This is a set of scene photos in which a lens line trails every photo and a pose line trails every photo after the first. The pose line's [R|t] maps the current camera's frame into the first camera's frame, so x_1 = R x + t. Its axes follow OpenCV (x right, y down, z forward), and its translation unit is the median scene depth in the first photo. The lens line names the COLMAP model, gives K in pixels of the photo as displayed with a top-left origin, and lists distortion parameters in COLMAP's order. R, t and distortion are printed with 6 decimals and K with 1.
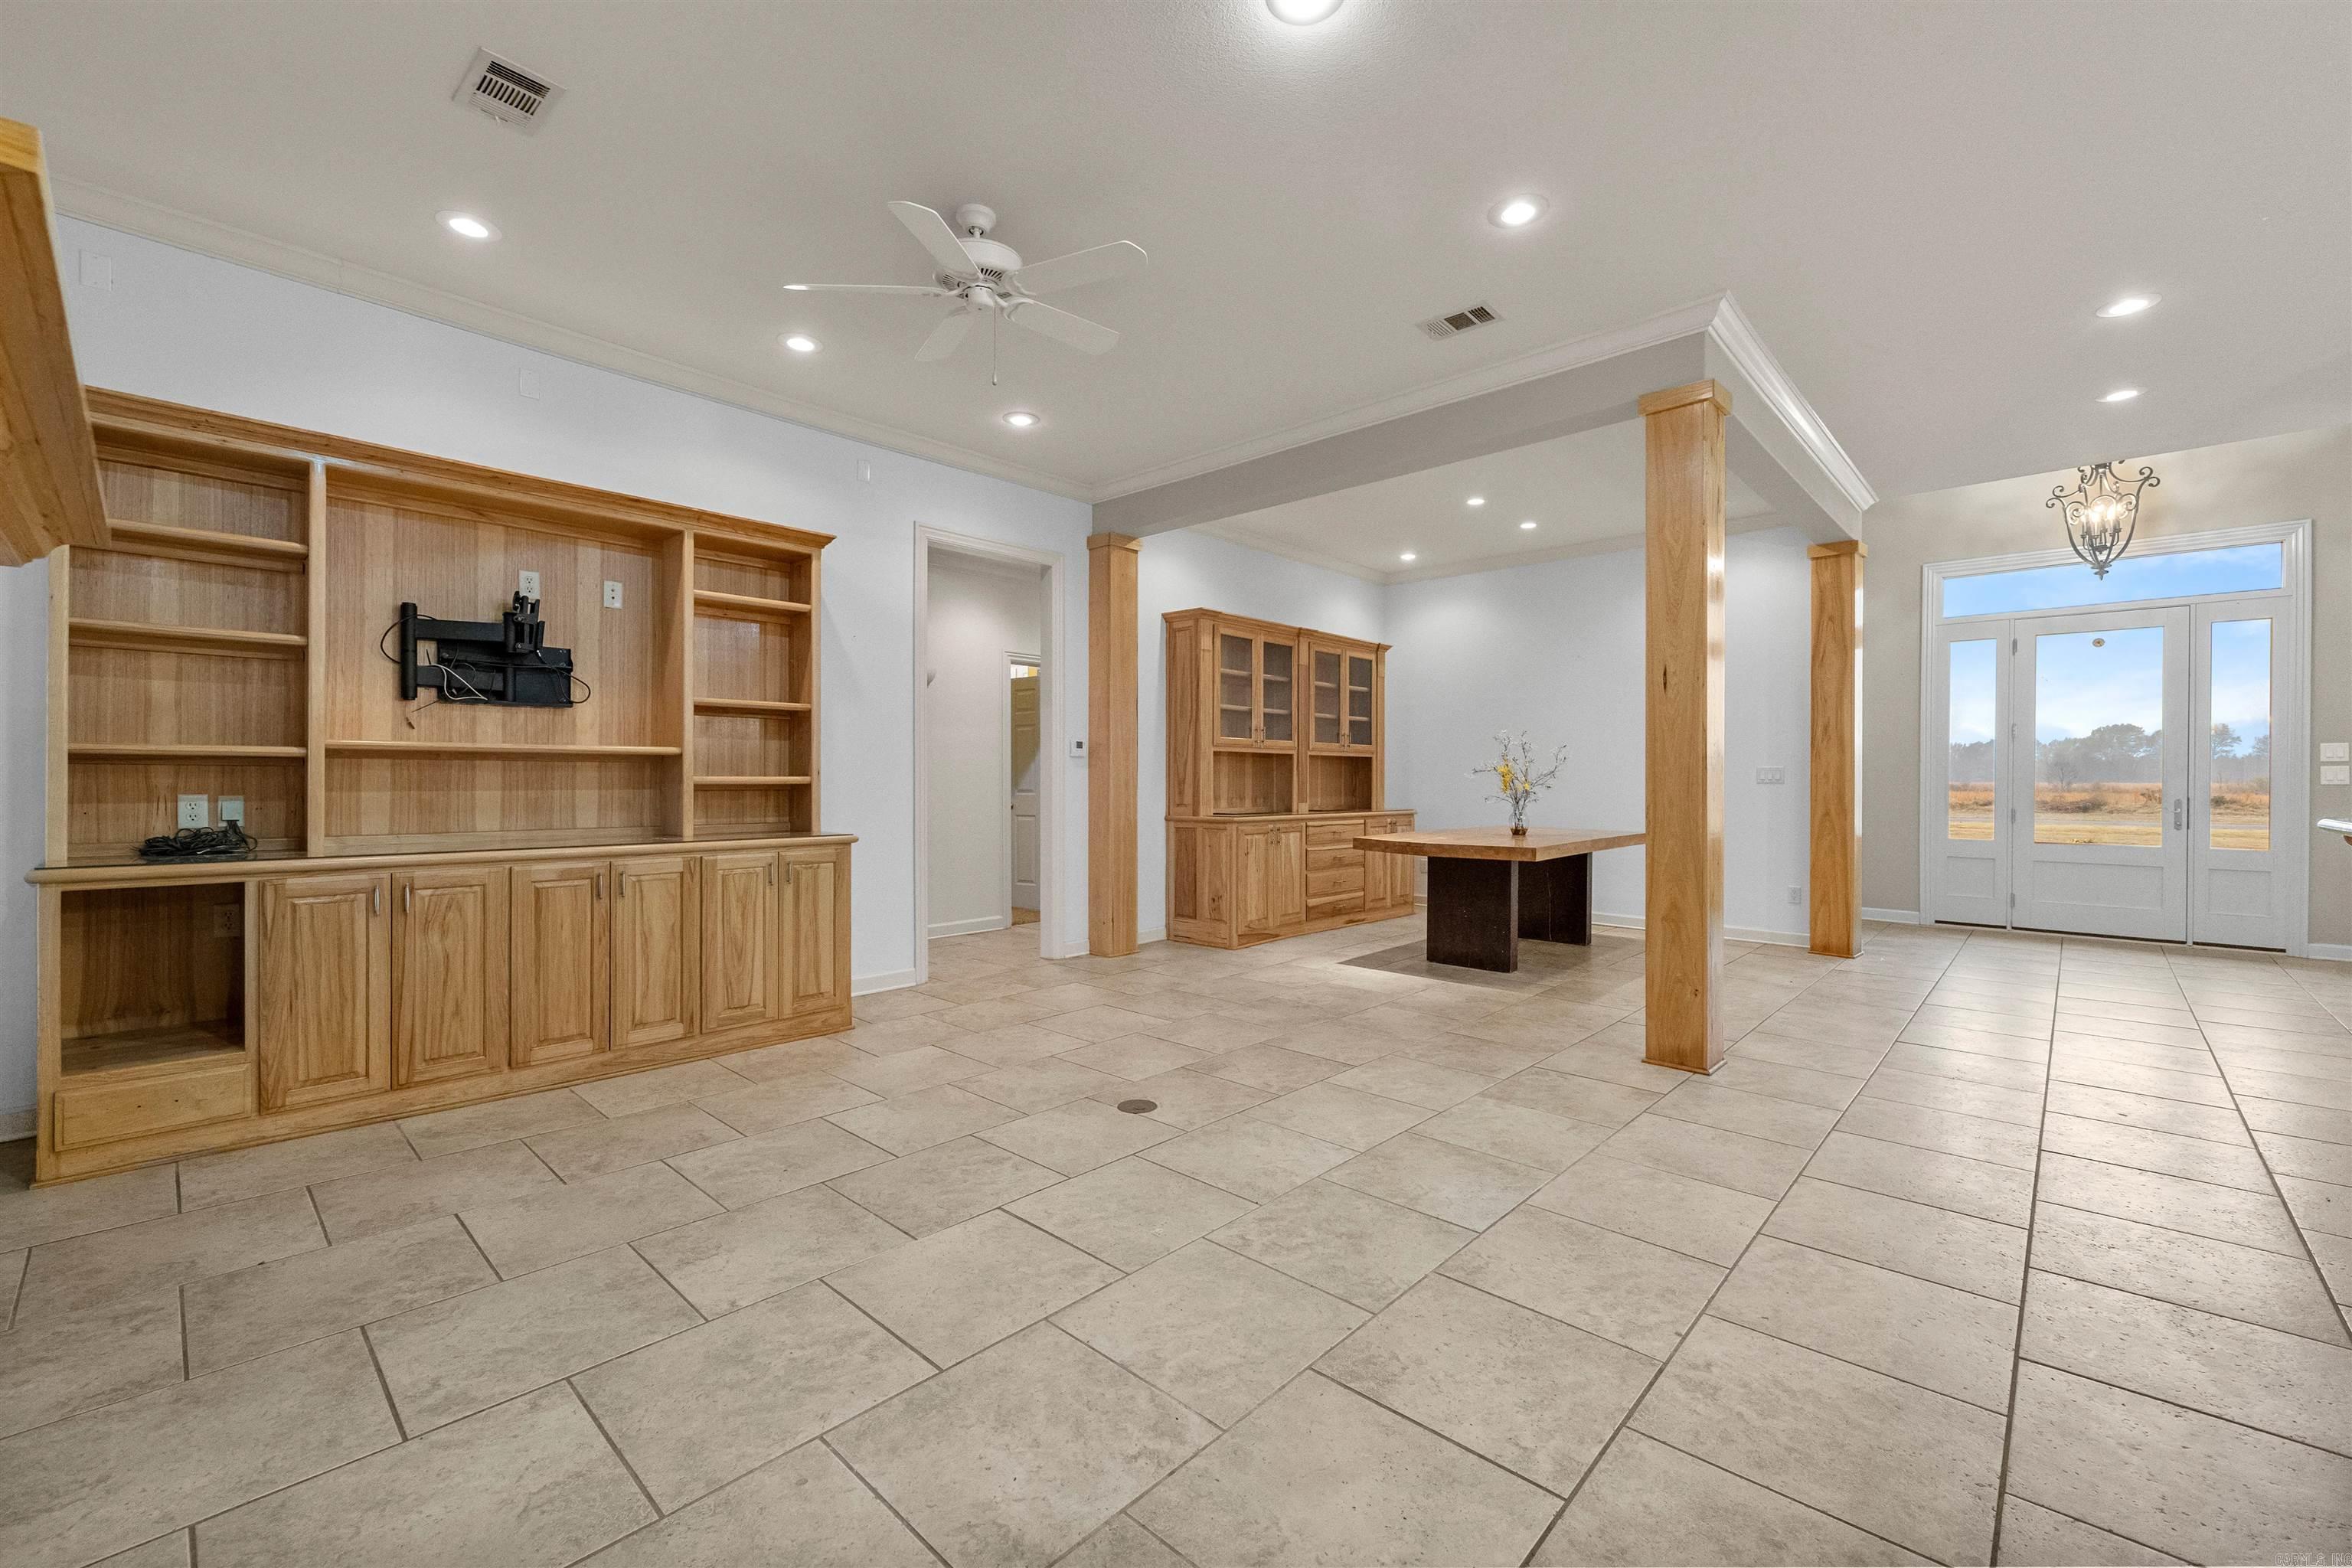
lens RADIAL K [[962.0, 0, 1177.9], [0, 962.0, 775.4], [0, 0, 1]] dist [0.007705, -0.003415]
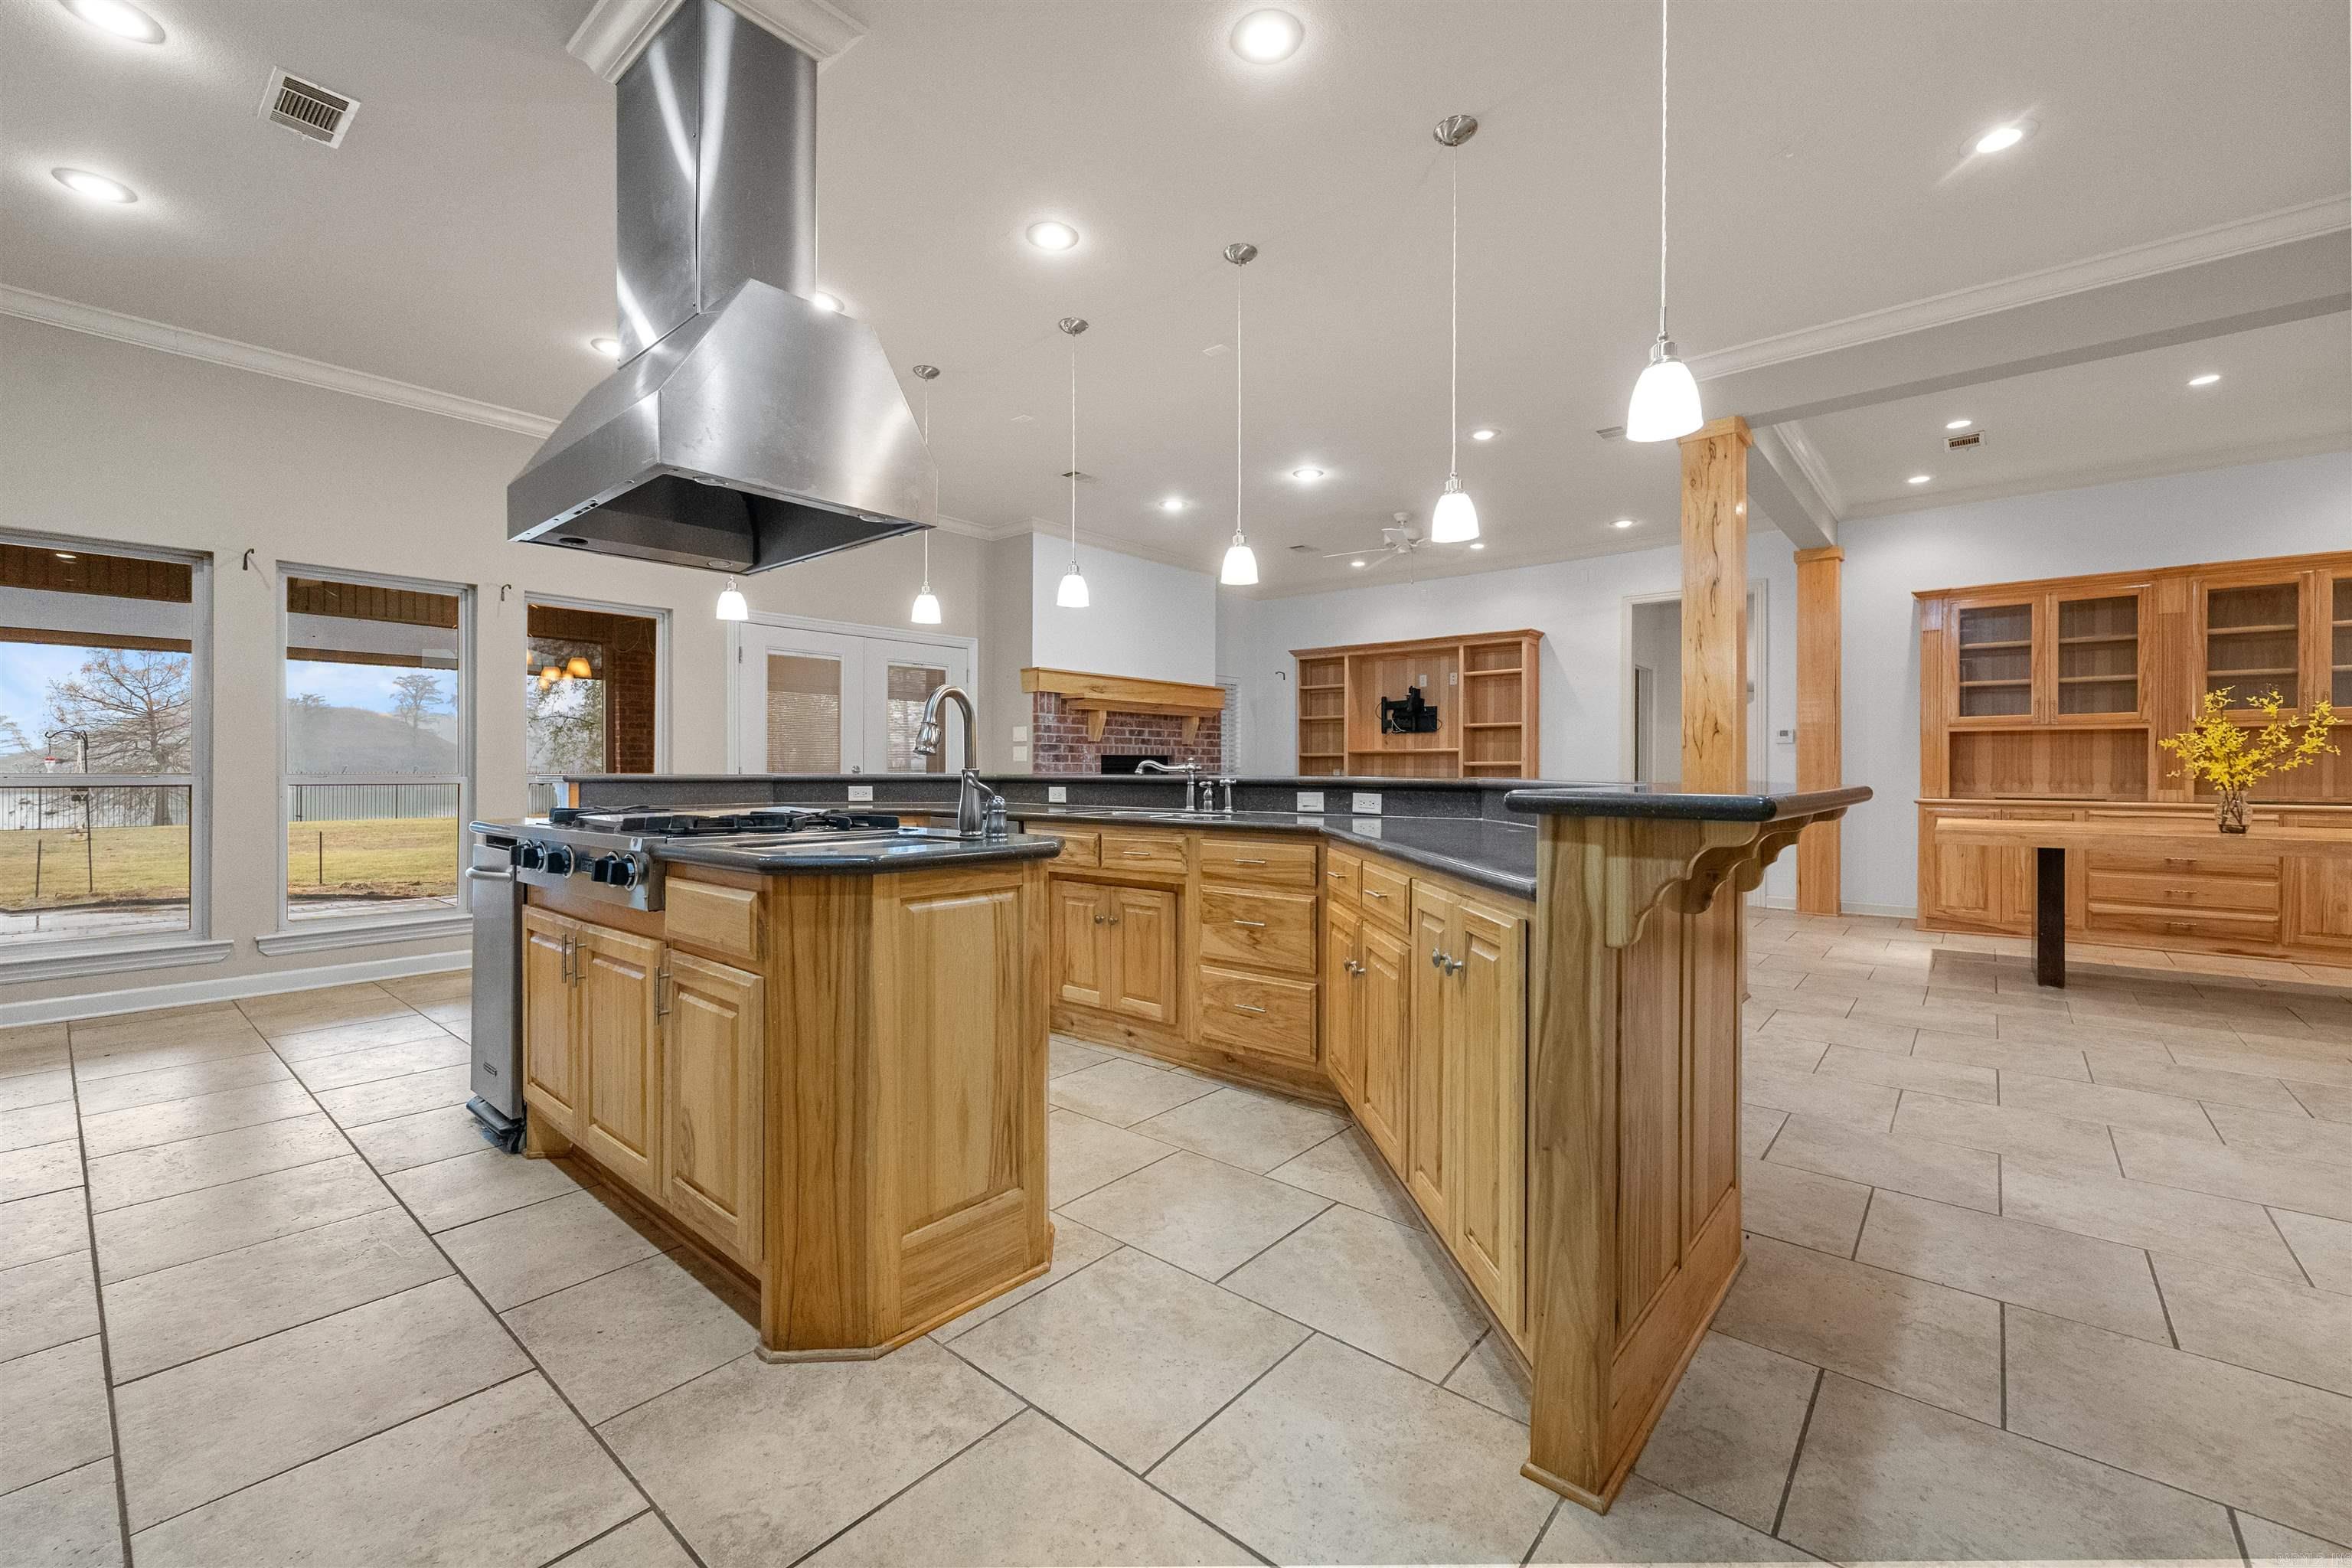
lens RADIAL K [[962.0, 0, 1181.6], [0, 962.0, 771.7], [0, 0, 1]] dist [0.007705, -0.003415]
pose [[0.056276, -0.001750, -0.998414, 1.732601], [0.001974, 0.999997, -0.001641, 0.026920], [0.998413, -0.001879, 0.056280, 0.300776]]
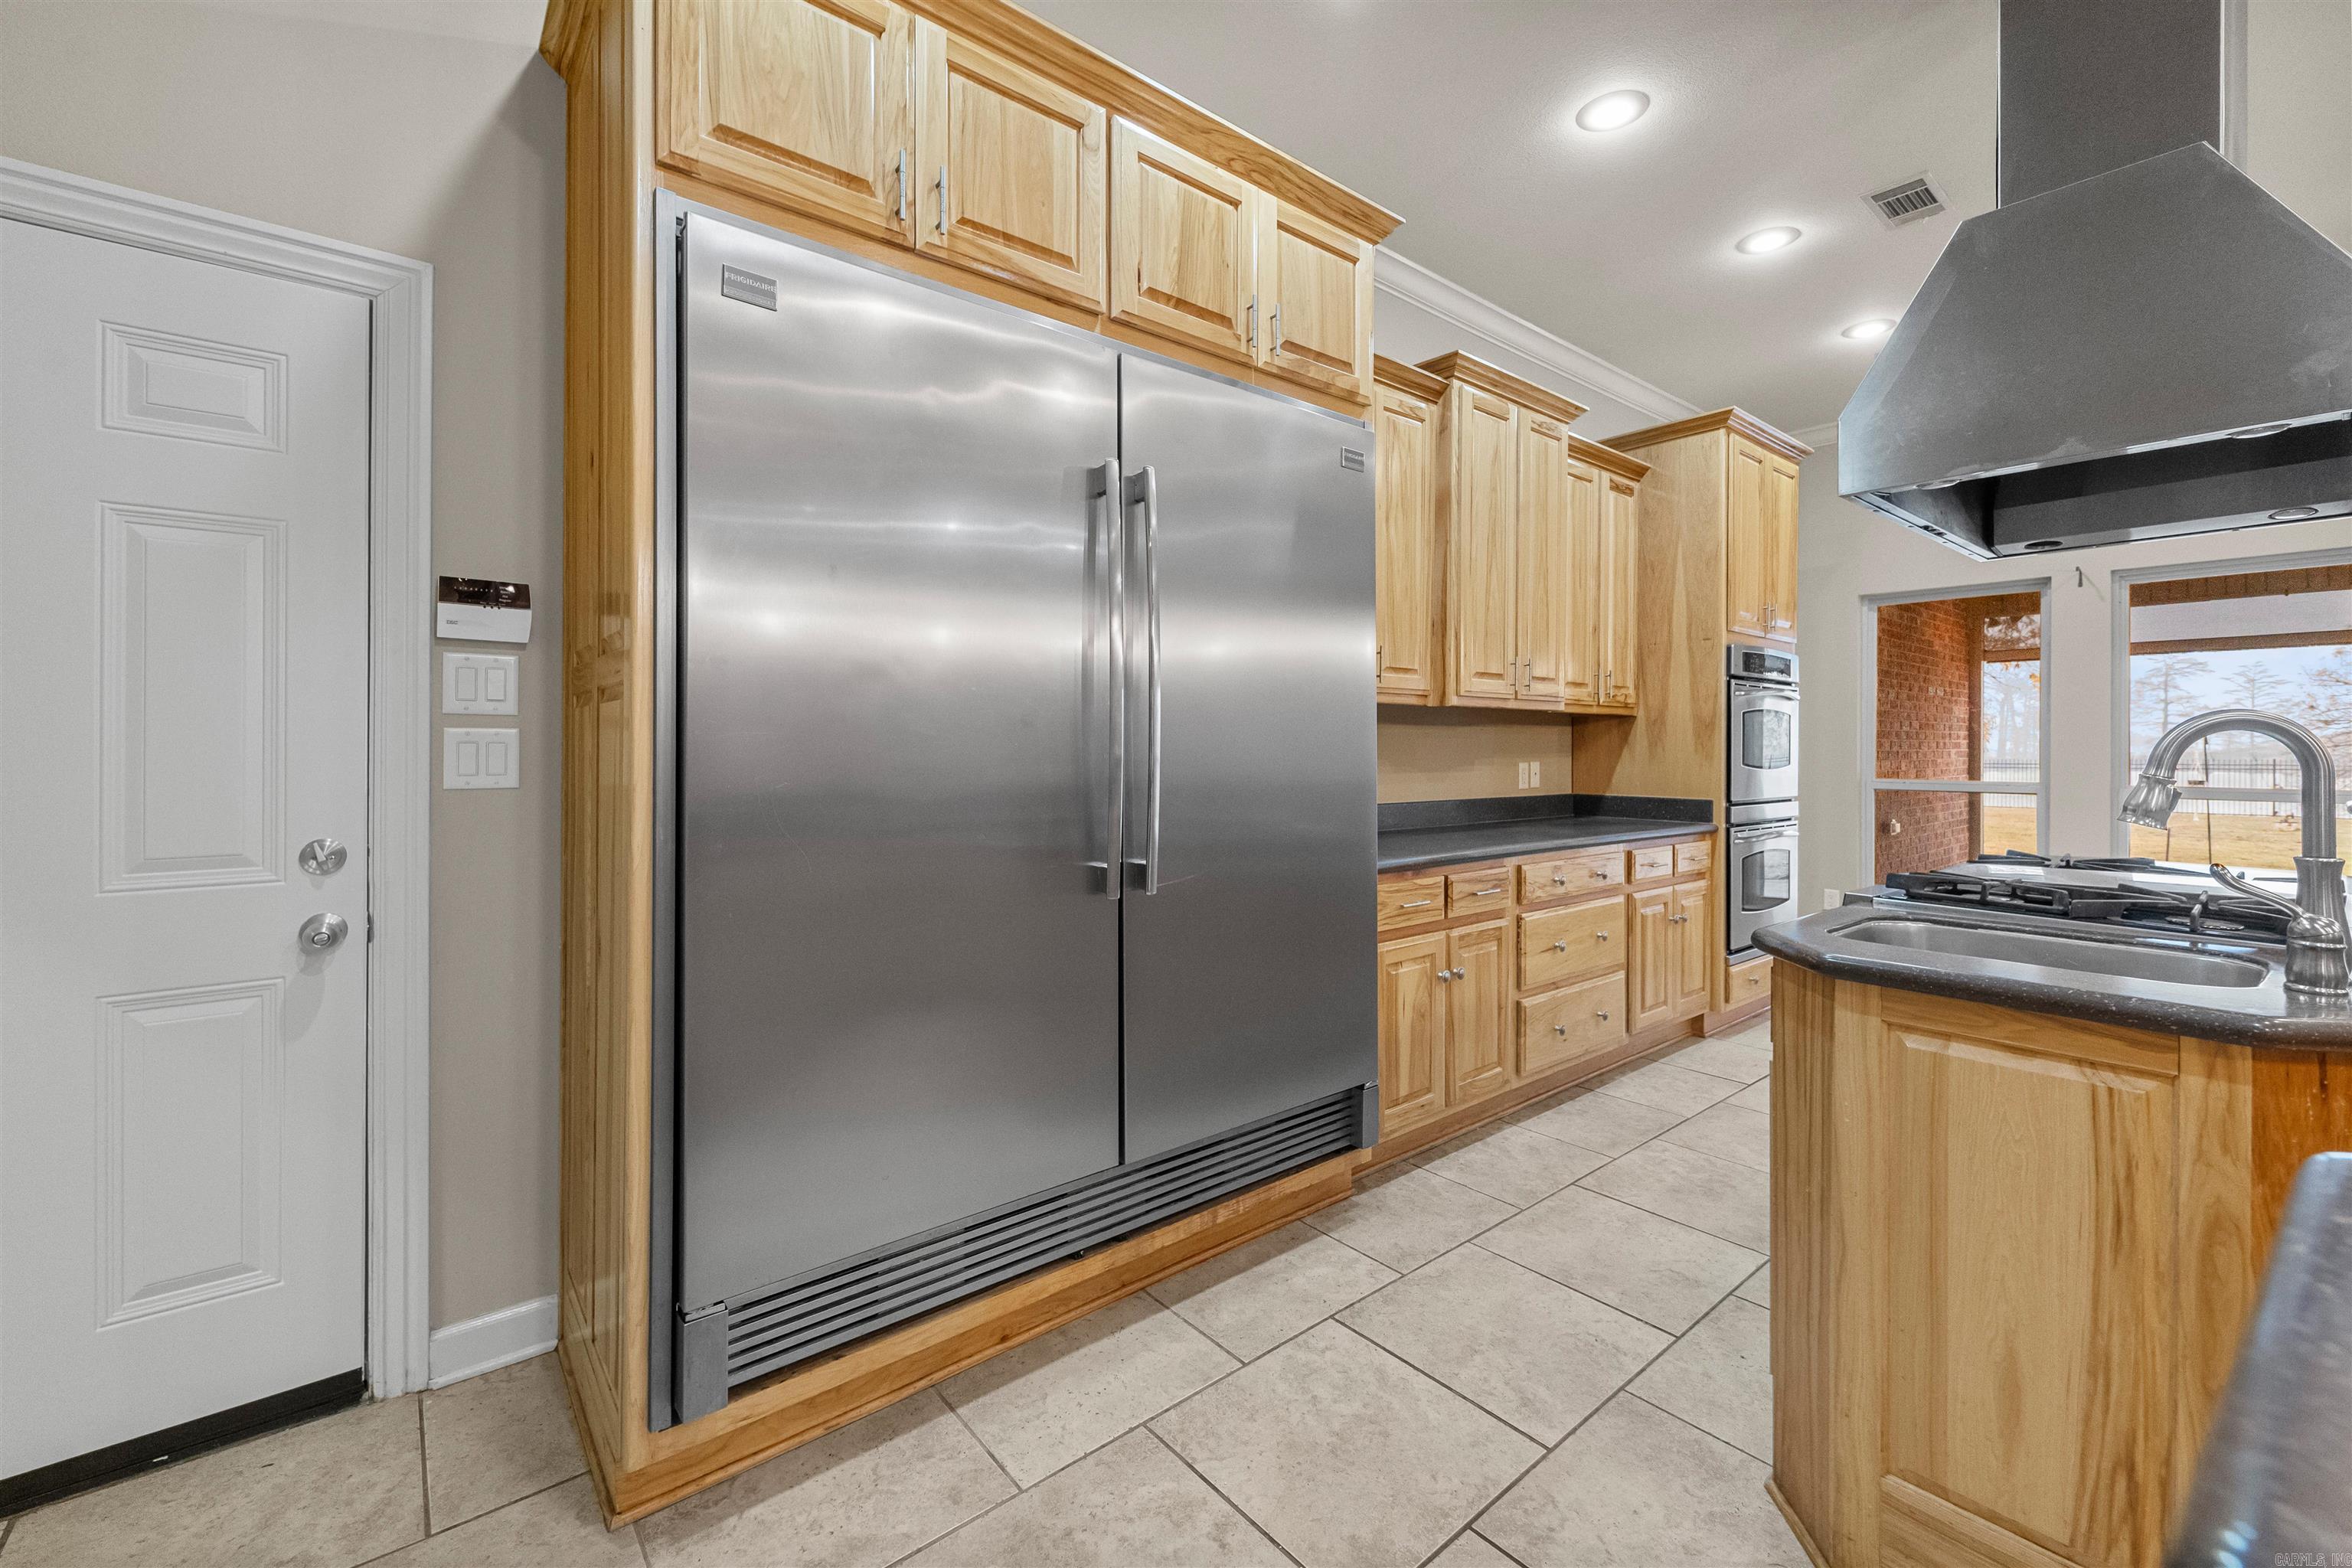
lens RADIAL K [[962.0, 0, 1169.6], [0, 962.0, 743.7], [0, 0, 1]] dist [0.007705, -0.003415]
pose [[-0.991676, -0.005652, 0.128635, 1.467761], [-0.006592, 0.999955, -0.006889, -0.010629], [-0.128590, -0.007680, -0.991668, 0.581360]]
